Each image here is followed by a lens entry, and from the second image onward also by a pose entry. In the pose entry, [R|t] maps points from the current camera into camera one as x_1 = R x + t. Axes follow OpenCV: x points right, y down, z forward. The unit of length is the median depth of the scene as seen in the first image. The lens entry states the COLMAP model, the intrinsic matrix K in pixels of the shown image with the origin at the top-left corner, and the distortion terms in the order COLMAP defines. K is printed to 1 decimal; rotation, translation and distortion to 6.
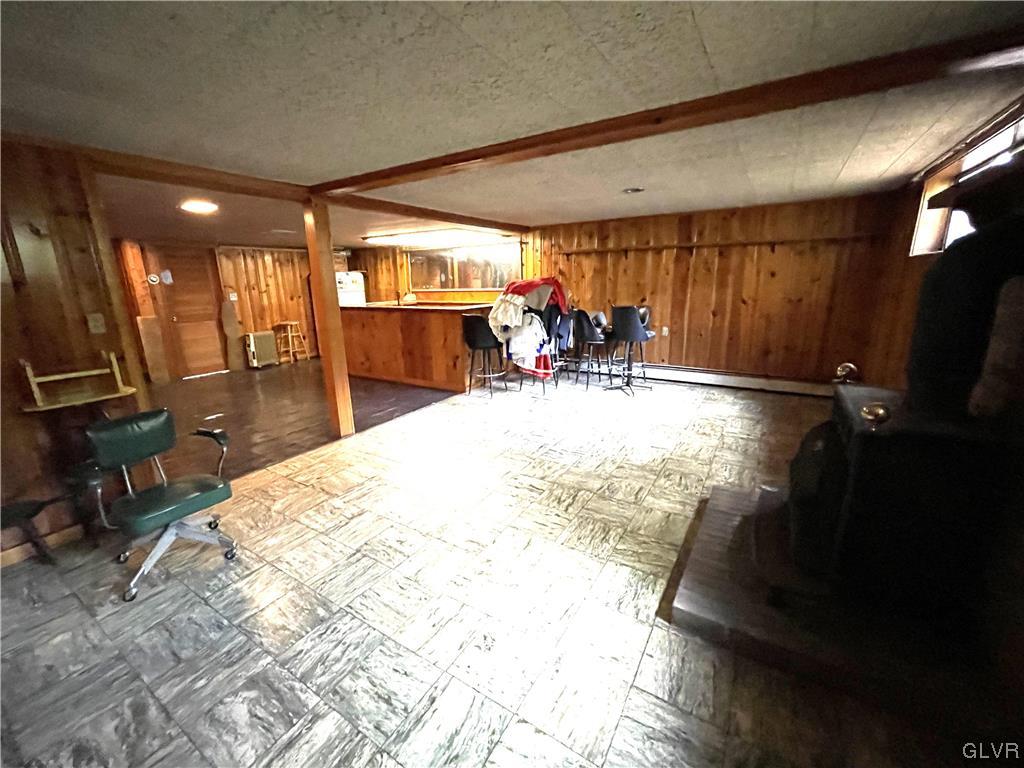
lens RADIAL K [[415.5, 0, 512.0], [0, 415.5, 384.0], [0, 0, 1]] dist [-0.000435, -0.000032]
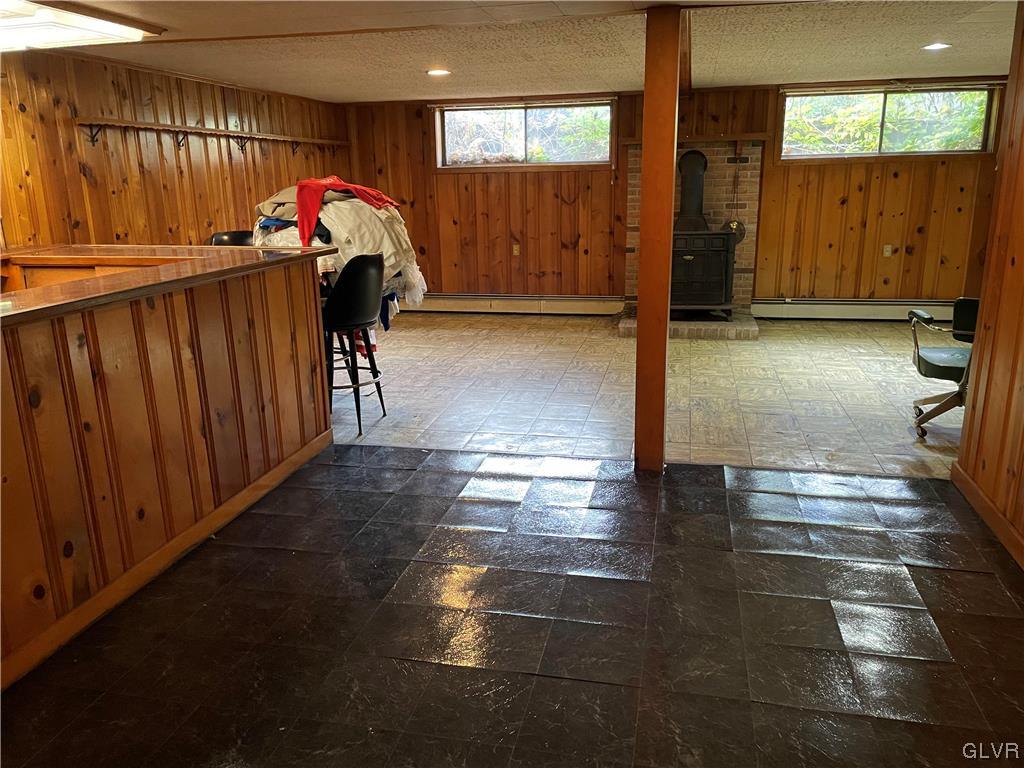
lens RADIAL K [[770.0, 0, 512.0], [0, 770.0, 384.0], [0, 0, 1]] dist [0.005422, 0.002439]
pose [[-0.332722, -0.213782, 0.918473, -0.999851], [0.266390, 0.912990, 0.309008, -0.255630], [-0.904617, 0.347486, -0.246823, 1.132540]]
